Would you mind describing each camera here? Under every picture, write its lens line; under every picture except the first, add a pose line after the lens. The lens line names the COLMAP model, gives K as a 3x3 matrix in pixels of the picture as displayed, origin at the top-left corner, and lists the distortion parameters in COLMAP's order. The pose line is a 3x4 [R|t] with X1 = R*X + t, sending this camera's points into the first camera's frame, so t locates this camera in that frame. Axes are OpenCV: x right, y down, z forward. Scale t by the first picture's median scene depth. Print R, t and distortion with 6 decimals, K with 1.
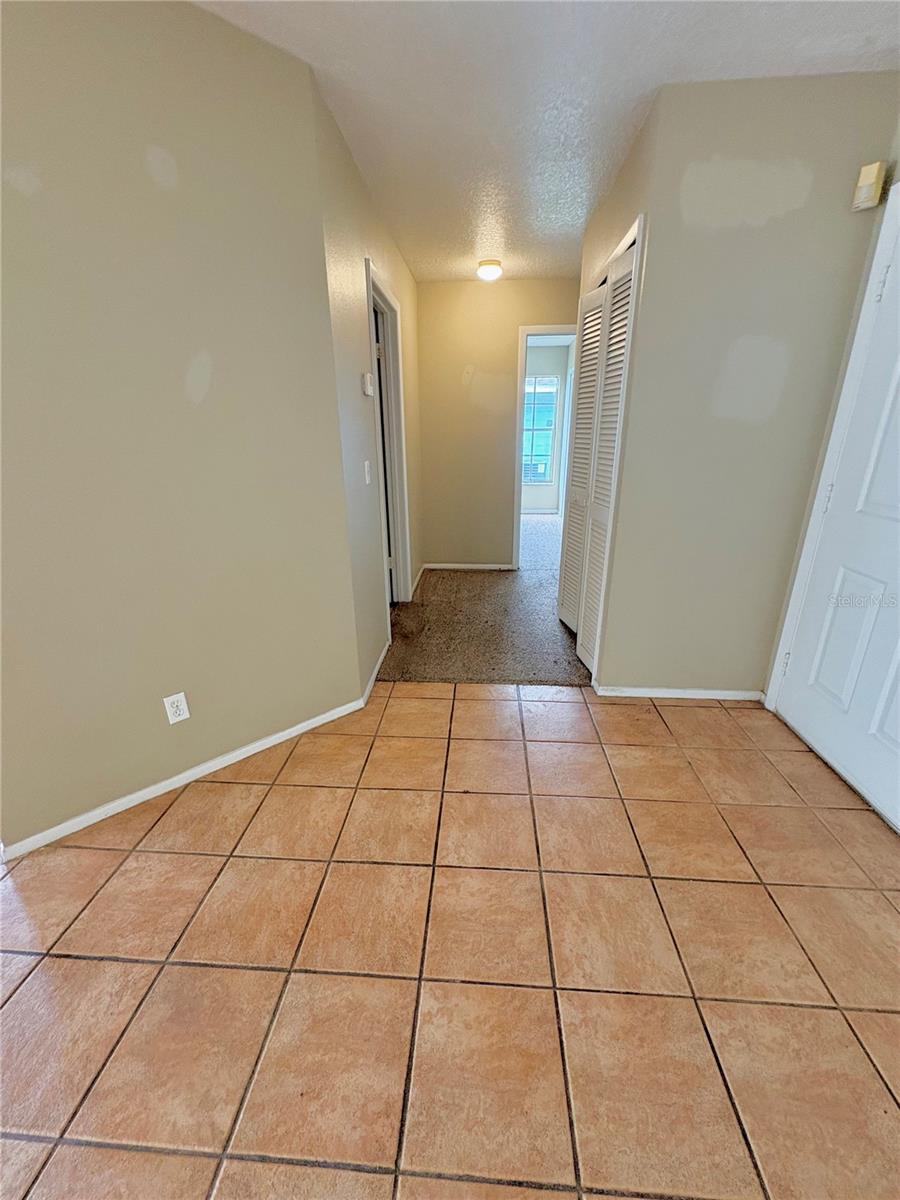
lens RADIAL K [[477.8, 0, 451.9], [0, 477.8, 598.6], [0, 0, 1]] dist [-0.002171, 0.000019]
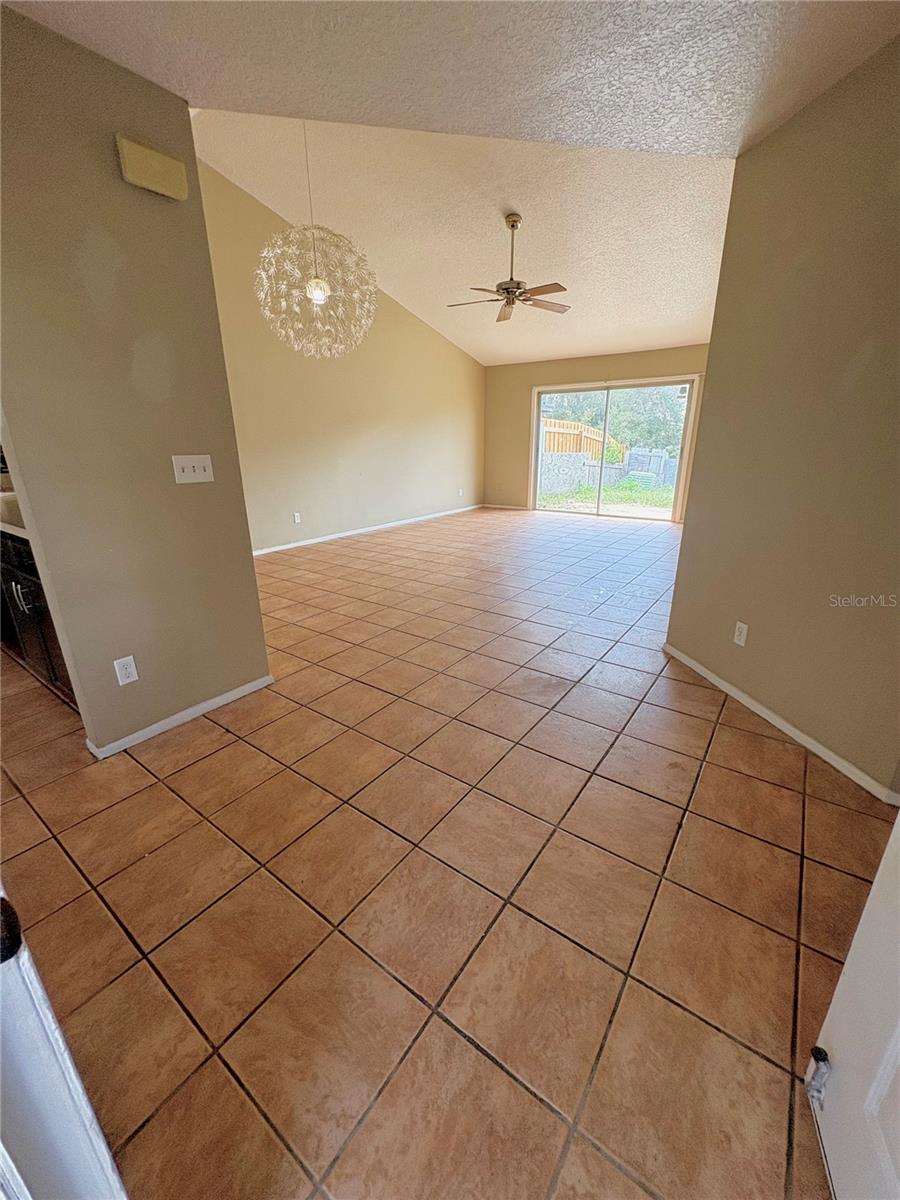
lens RADIAL K [[477.8, 0, 455.9], [0, 477.8, 596.1], [0, 0, 1]] dist [-0.002171, 0.000019]
pose [[-0.520155, 0.284707, -0.805221, 1.011067], [-0.274474, 0.837065, 0.473271, -0.308437], [0.808766, 0.467187, -0.357259, 0.946126]]
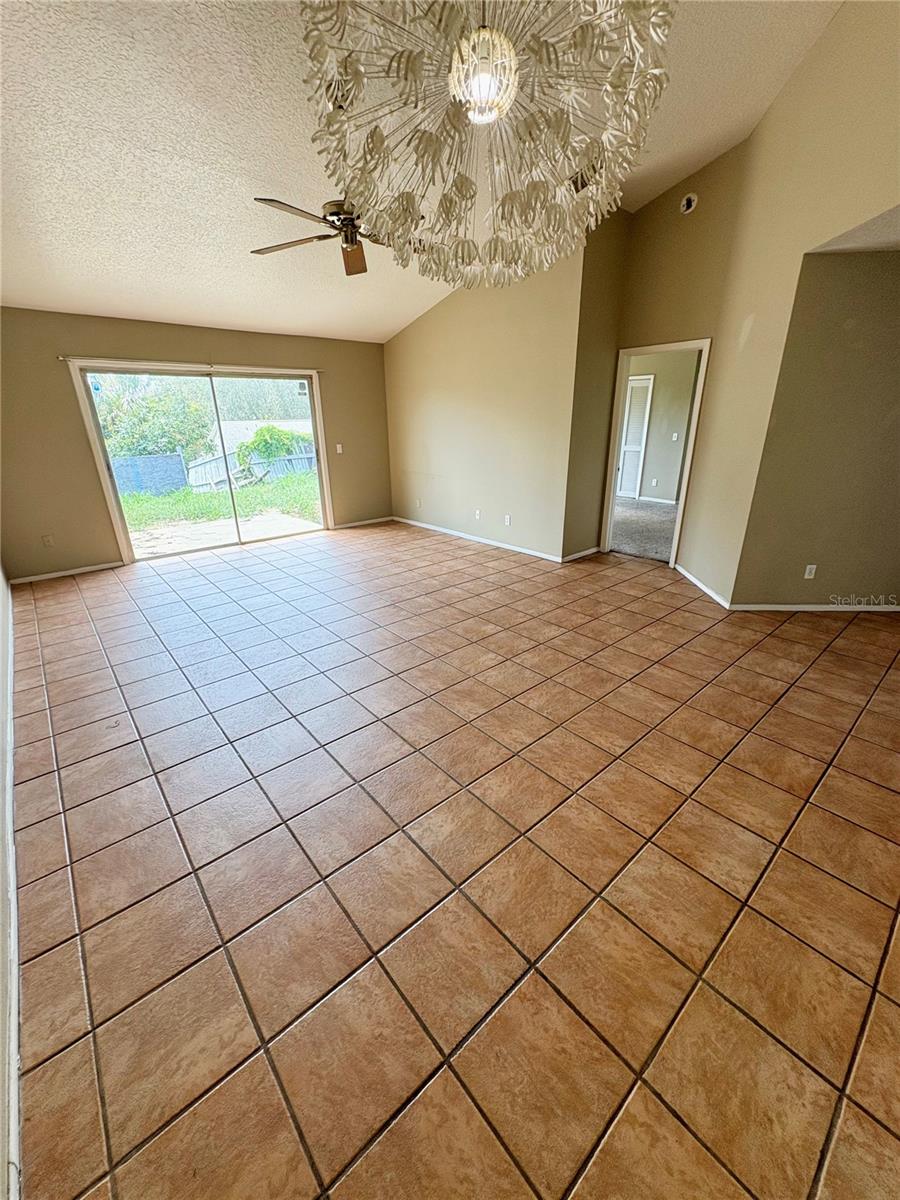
lens RADIAL K [[477.8, 0, 447.2], [0, 477.8, 599.9], [0, 0, 1]] dist [-0.002171, 0.000019]
pose [[0.702605, 0.261516, -0.661782, -0.336533], [-0.238427, 0.962778, 0.127325, 0.554227], [0.670446, 0.068327, 0.738805, -1.919904]]
